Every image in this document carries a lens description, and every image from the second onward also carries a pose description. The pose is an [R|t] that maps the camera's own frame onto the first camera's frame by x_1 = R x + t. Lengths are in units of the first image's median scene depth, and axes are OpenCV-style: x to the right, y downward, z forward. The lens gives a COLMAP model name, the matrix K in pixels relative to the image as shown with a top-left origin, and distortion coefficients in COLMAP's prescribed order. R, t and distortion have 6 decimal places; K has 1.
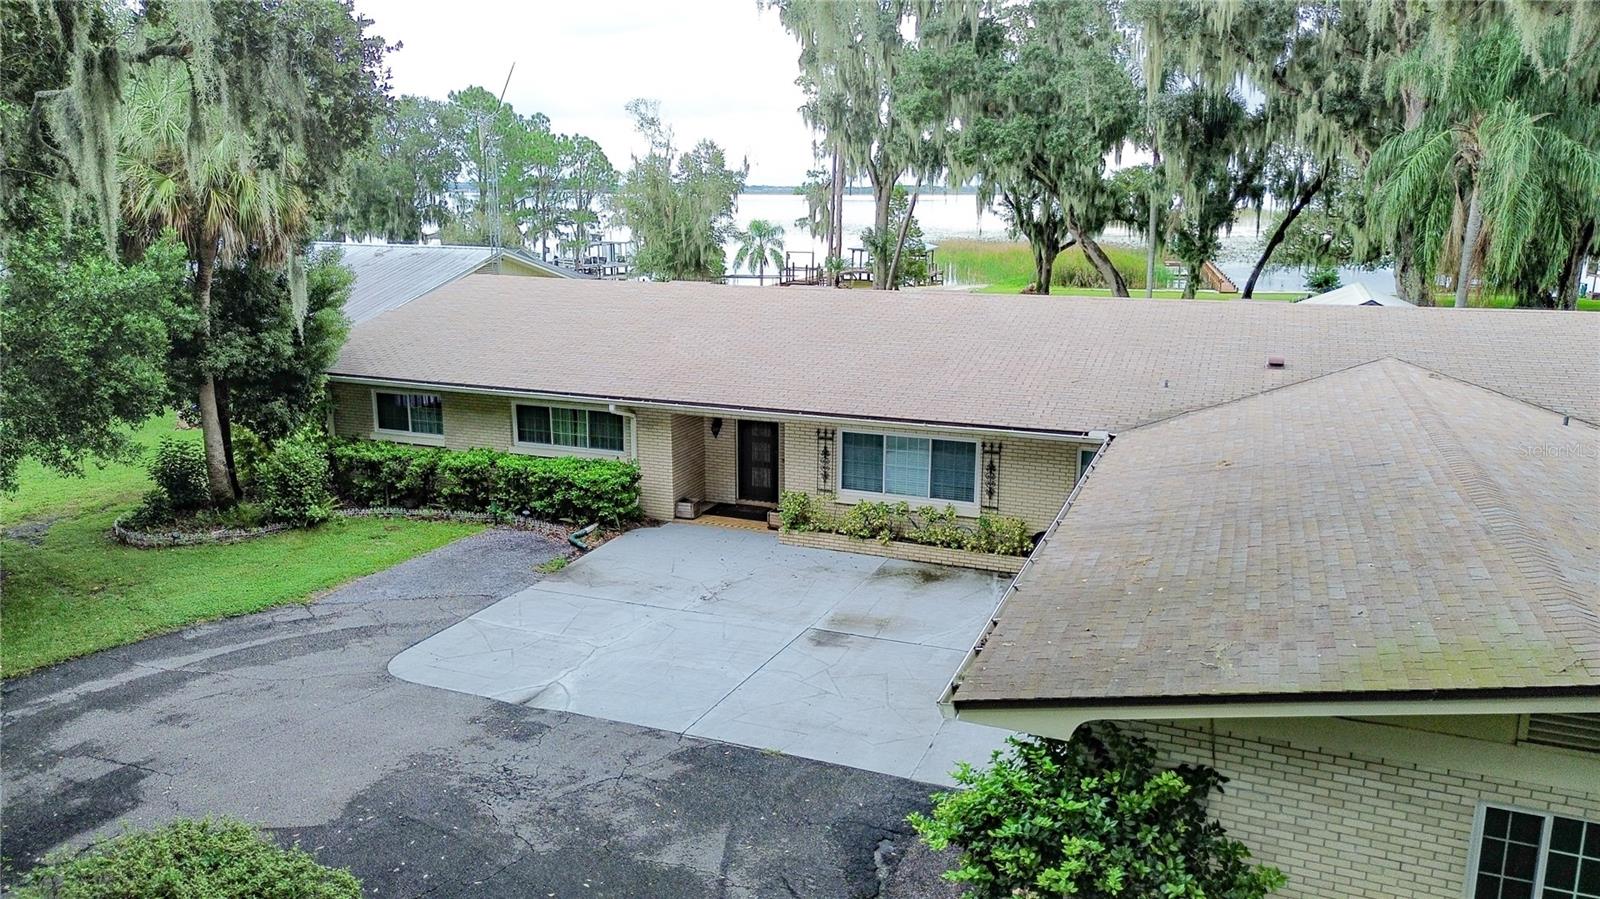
lens RADIAL K [[1200.6, 0, 800.0], [0, 1200.6, 449.5], [0, 0, 1]] dist [0.067065, -0.078578]
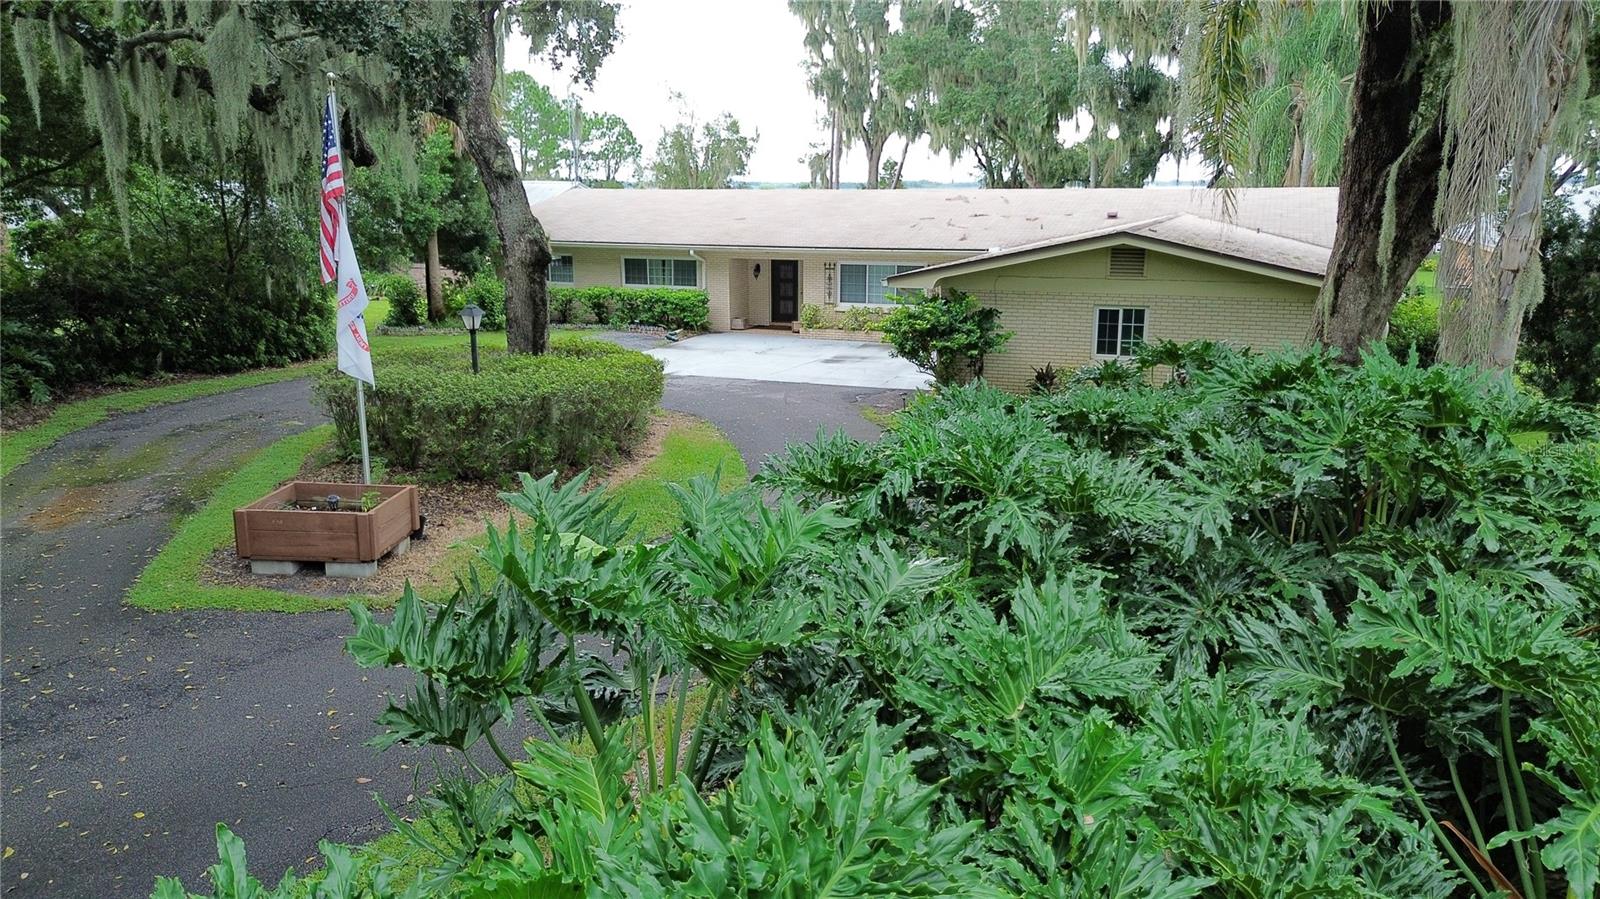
lens RADIAL K [[1200.6, 0, 800.0], [0, 1200.6, 449.5], [0, 0, 1]] dist [0.067065, -0.078578]
pose [[0.999994, -0.002814, 0.001876, -0.009504], [0.002807, 0.999990, 0.003479, 0.099453], [-0.001886, -0.003474, 0.999992, -0.256746]]
